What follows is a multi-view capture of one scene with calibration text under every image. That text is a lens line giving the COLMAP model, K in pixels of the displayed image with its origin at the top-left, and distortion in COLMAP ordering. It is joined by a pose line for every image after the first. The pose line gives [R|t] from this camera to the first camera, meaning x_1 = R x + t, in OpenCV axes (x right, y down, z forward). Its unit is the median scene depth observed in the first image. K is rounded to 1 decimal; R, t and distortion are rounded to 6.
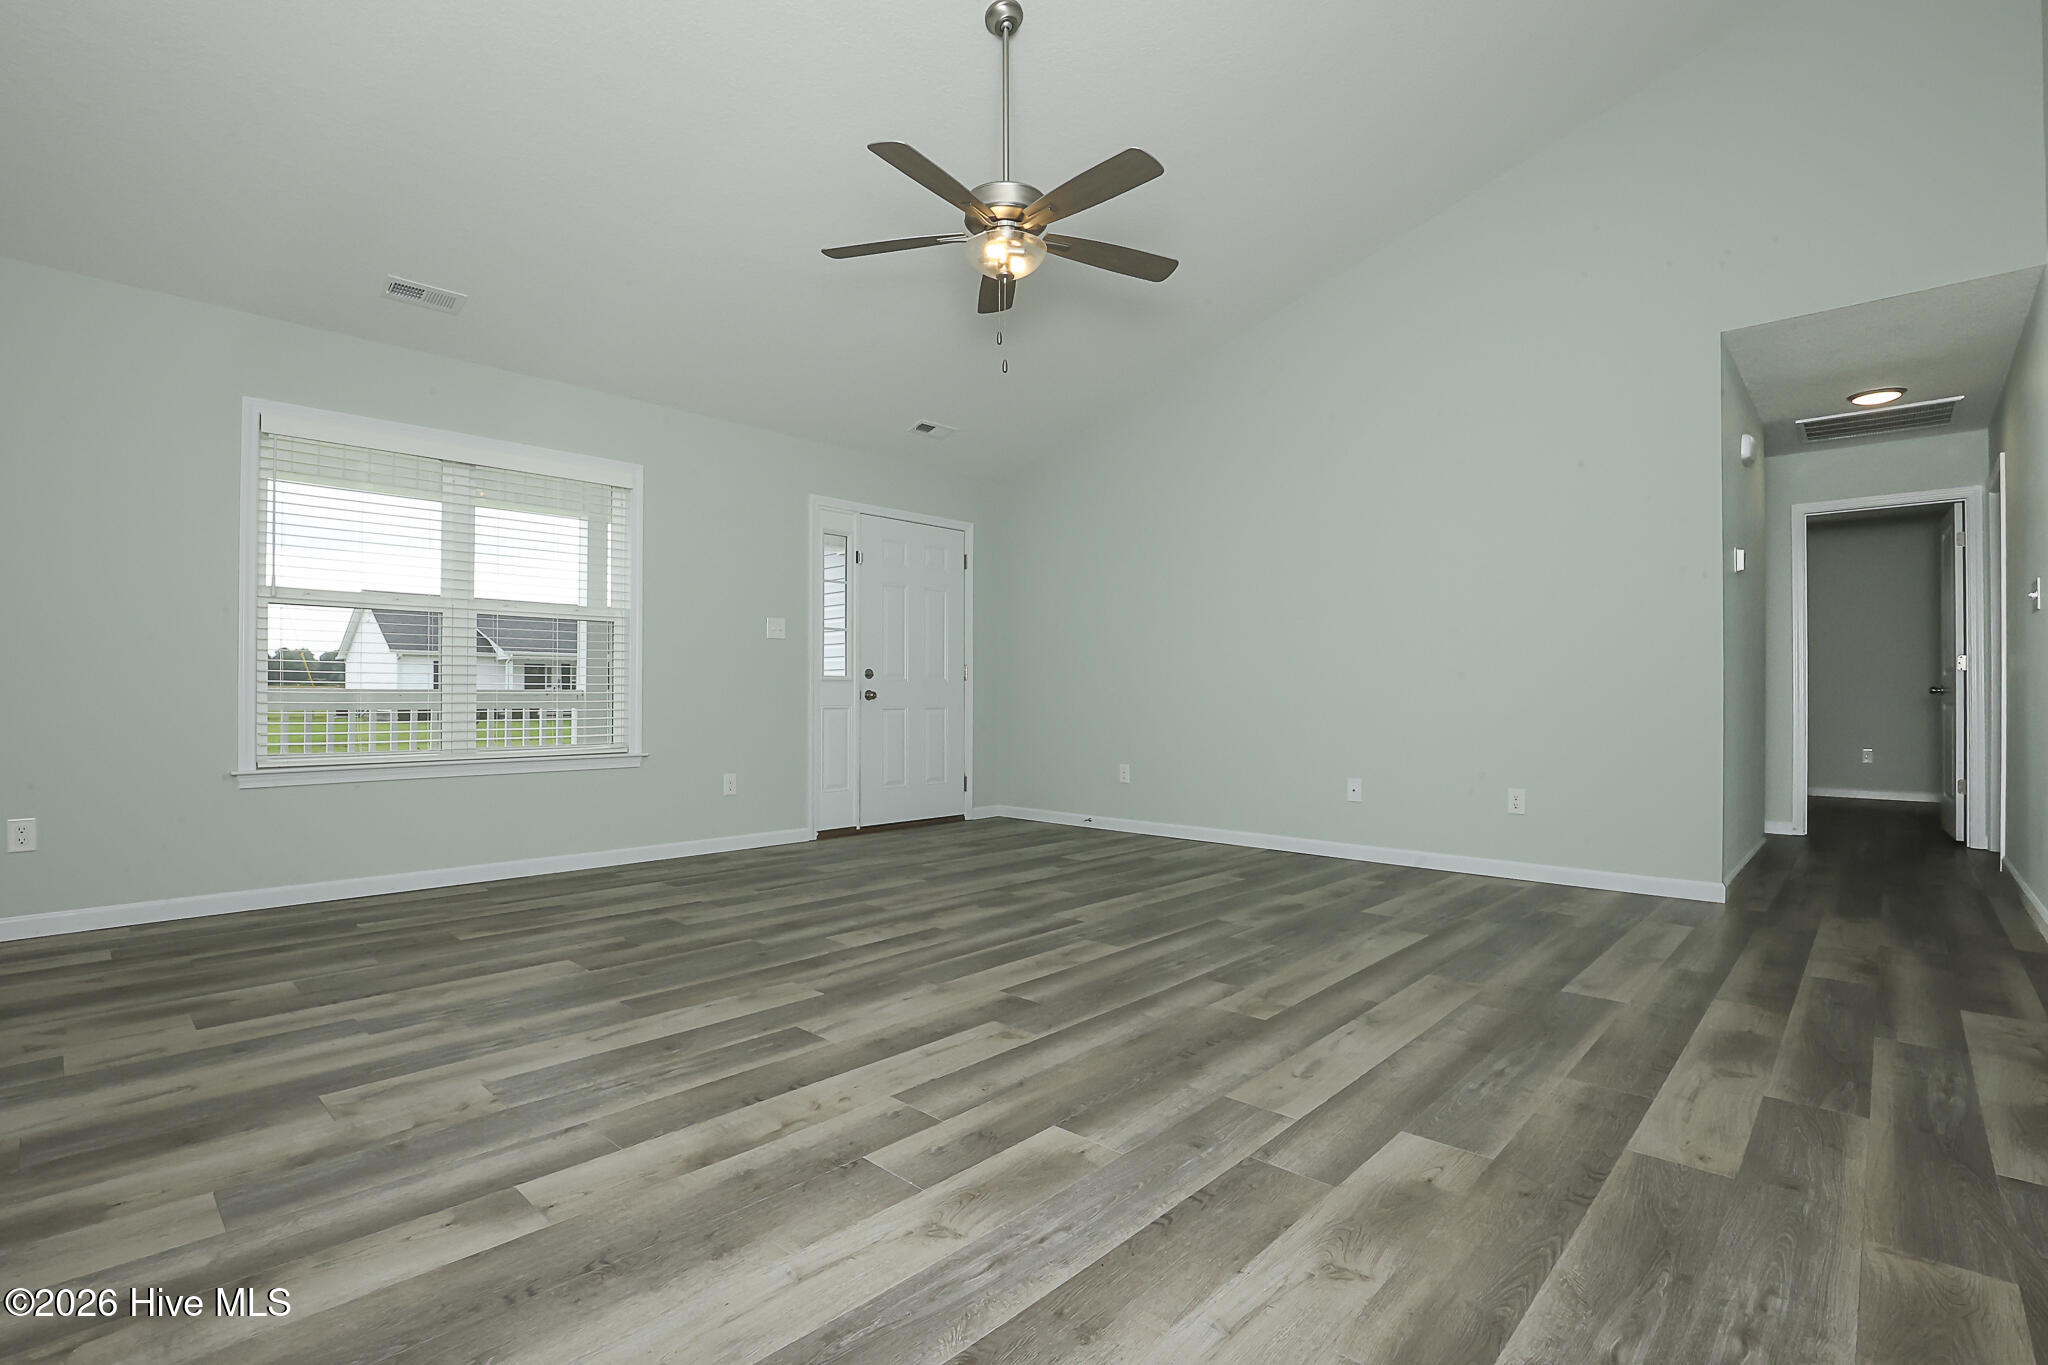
lens RADIAL K [[963.5, 0, 973.6], [0, 963.5, 695.7], [0, 0, 1]] dist [-0.031729, 0.005742]
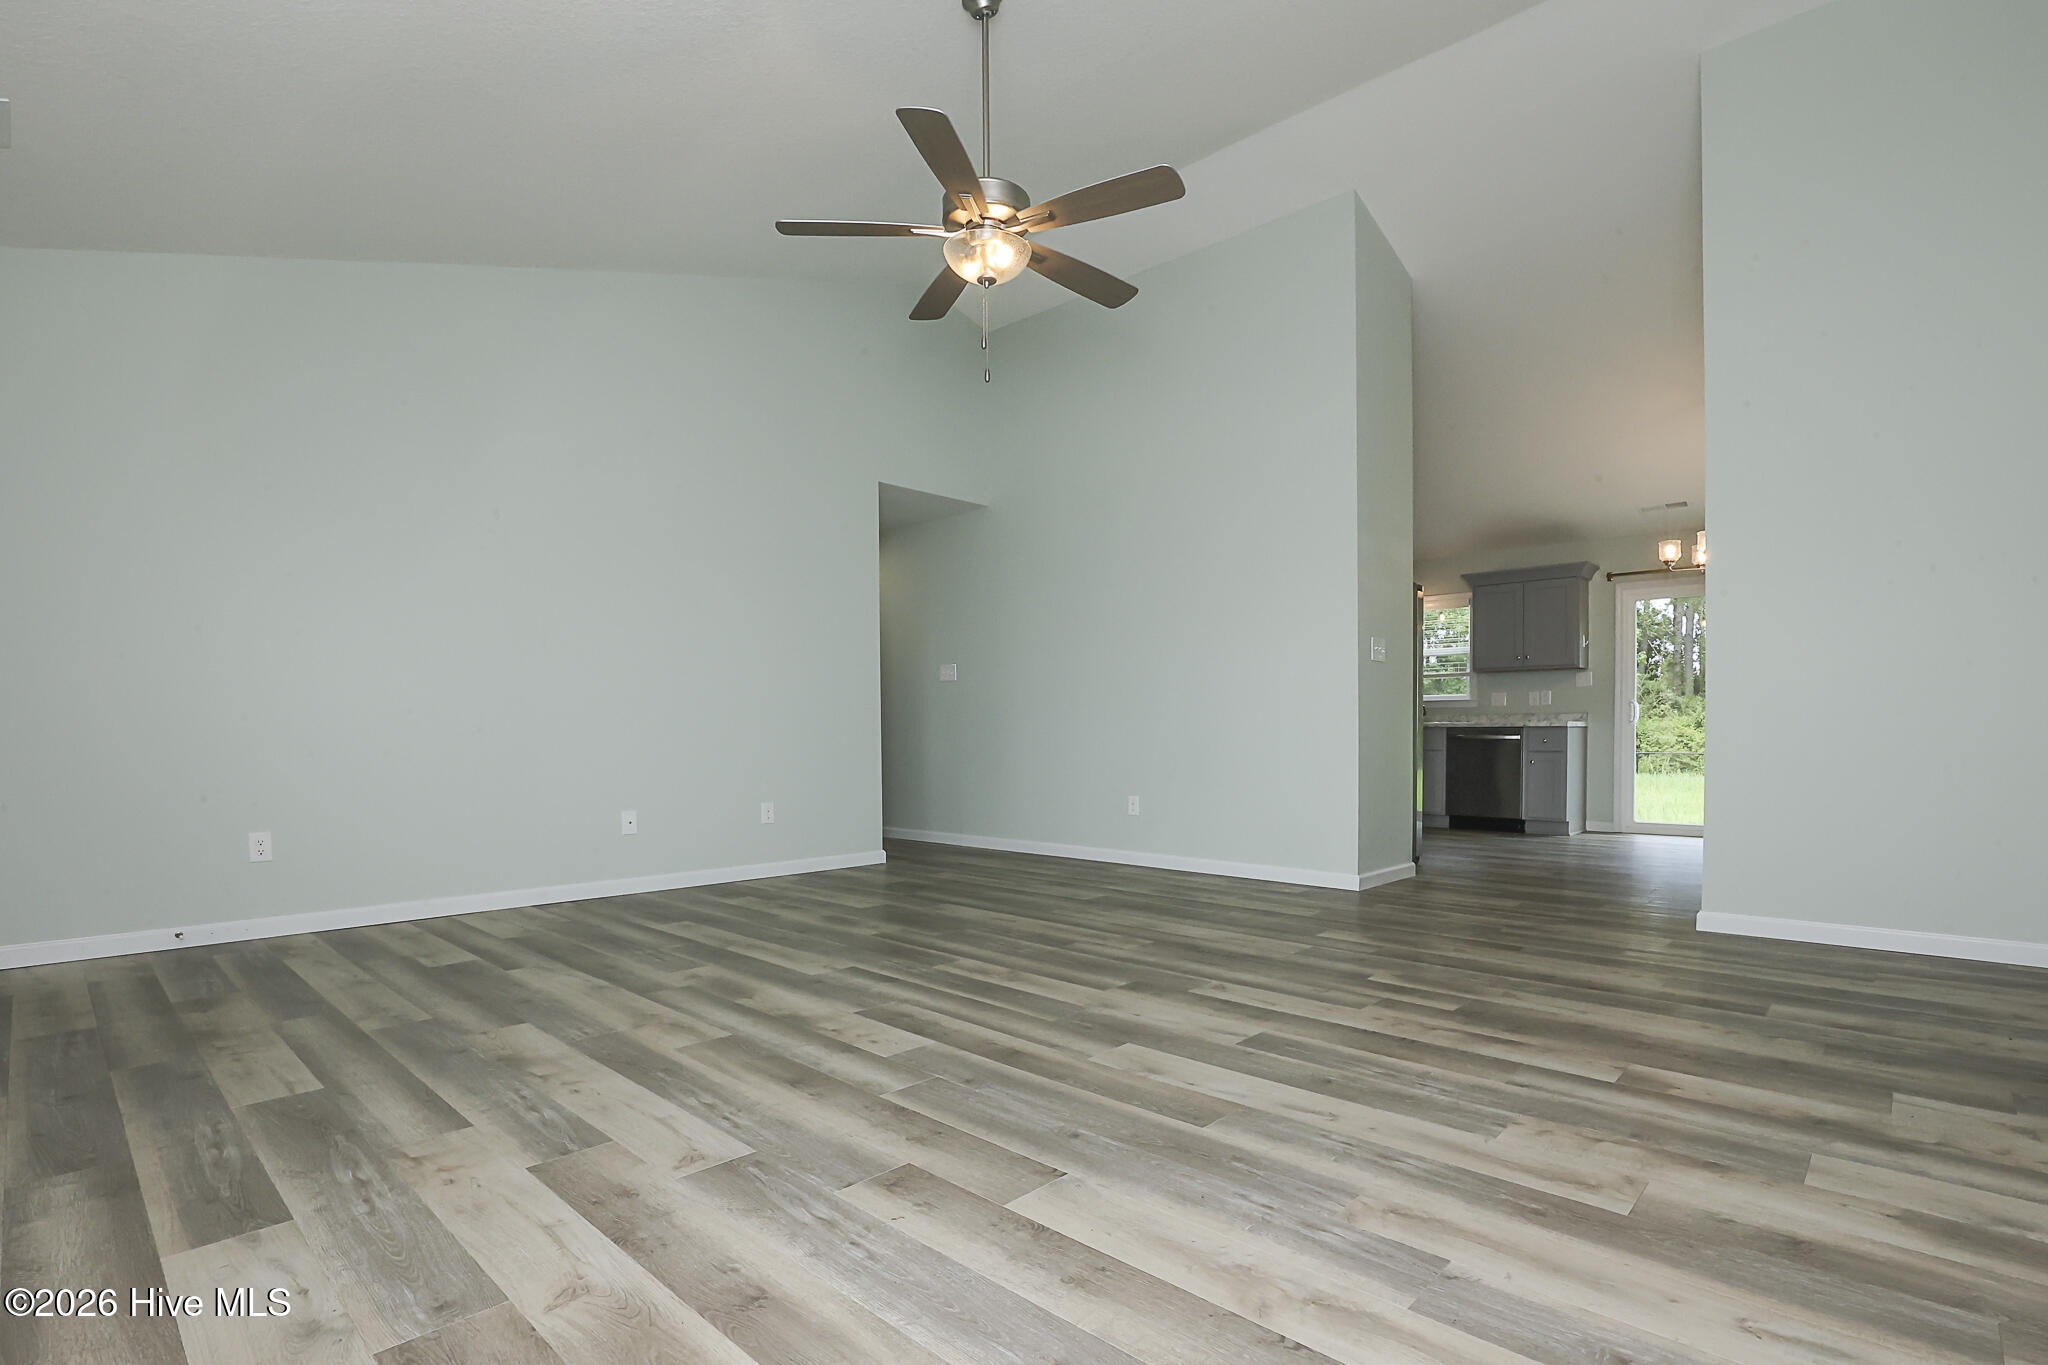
lens RADIAL K [[963.5, 0, 1005.4], [0, 963.5, 741.7], [0, 0, 1]] dist [-0.031729, 0.005742]
pose [[-0.020505, -0.013188, 0.999703, -1.493766], [-0.000563, 0.999913, 0.013179, -0.000023], [-0.999790, -0.000293, -0.020511, 1.552550]]
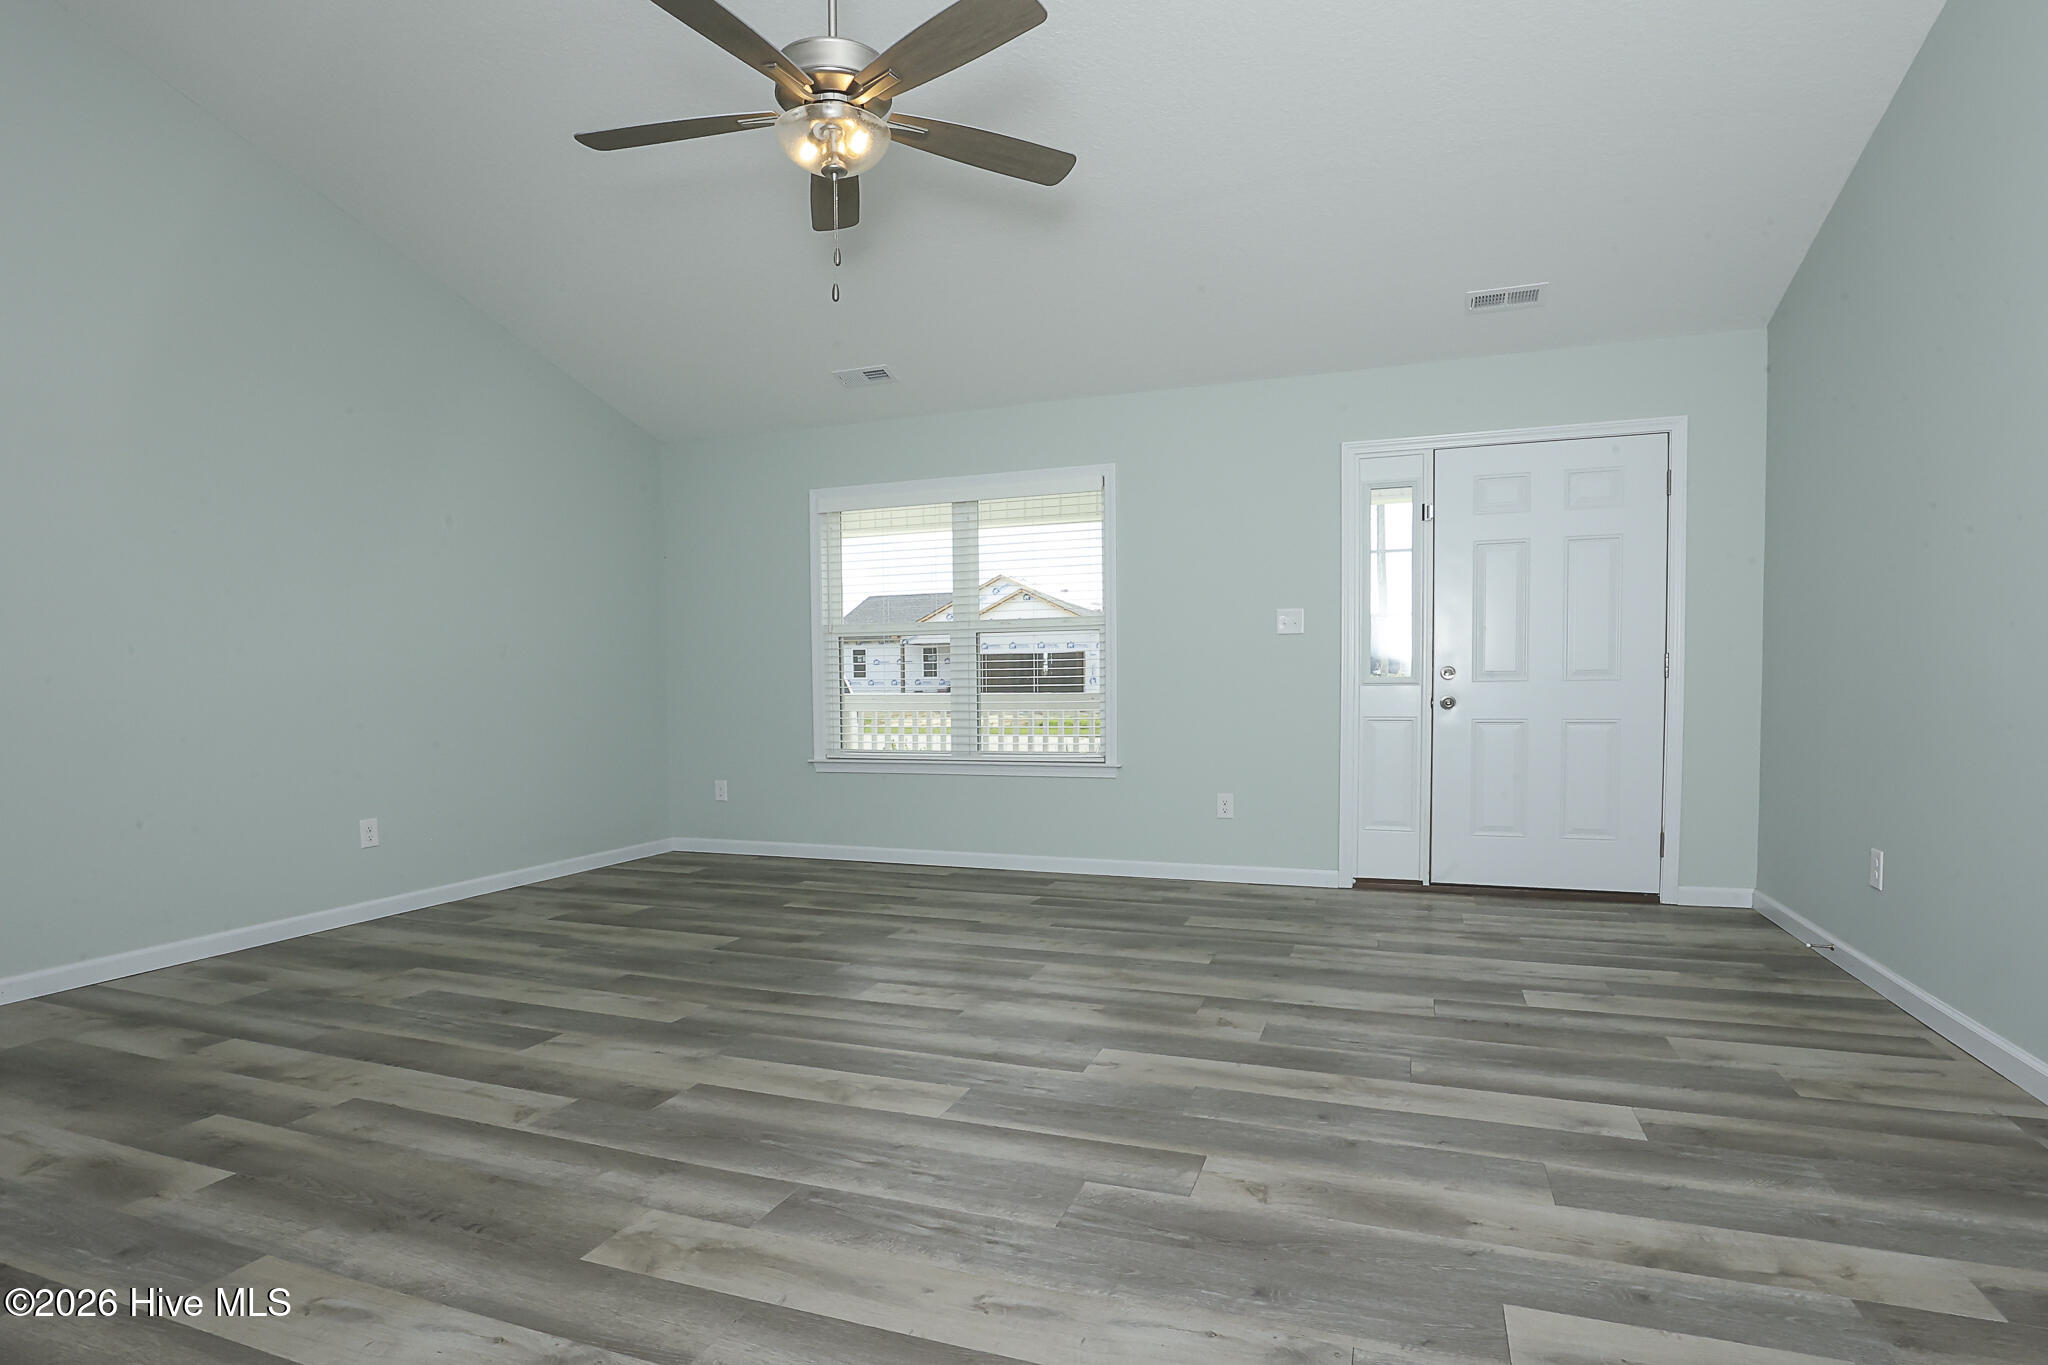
lens RADIAL K [[963.5, 0, 1002.5], [0, 963.5, 695.4], [0, 0, 1]] dist [-0.031729, 0.005742]
pose [[0.426863, 0.001867, -0.904315, 1.217656], [0.013024, 0.999881, 0.008212, -0.047055], [0.904223, -0.015283, 0.426788, 1.212673]]
